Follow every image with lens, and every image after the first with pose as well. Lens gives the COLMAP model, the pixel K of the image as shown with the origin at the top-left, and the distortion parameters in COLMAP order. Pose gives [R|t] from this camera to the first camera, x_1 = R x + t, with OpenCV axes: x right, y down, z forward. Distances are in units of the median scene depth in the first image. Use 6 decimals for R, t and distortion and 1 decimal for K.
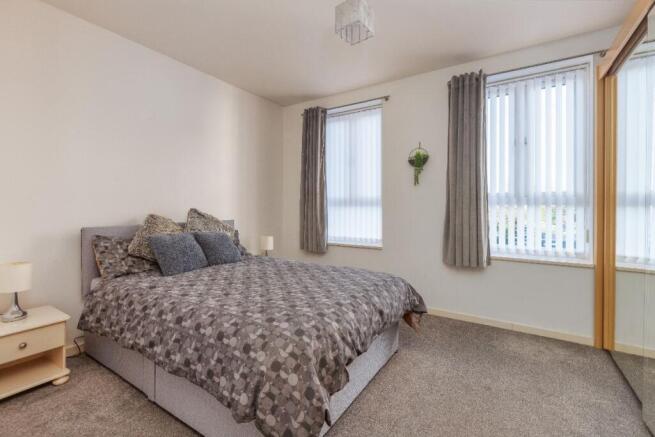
lens RADIAL K [[299.3, 0, 325.3], [0, 299.3, 209.6], [0, 0, 1]] dist [0.001129, 0.000235]
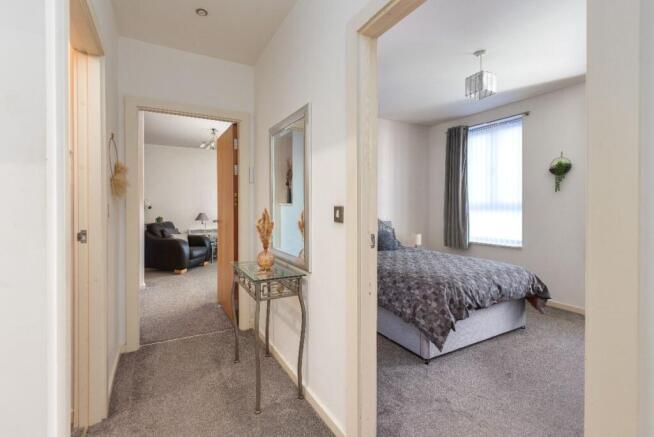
lens RADIAL K [[298.9, 0, 324.8], [0, 298.9, 209.6], [0, 0, 1]] dist [0.001129, 0.000235]
pose [[0.888192, -0.000892, -0.459472, 0.098174], [0.001027, 0.999999, 0.000044, -0.032870], [0.459472, -0.000511, 0.888192, -0.669620]]
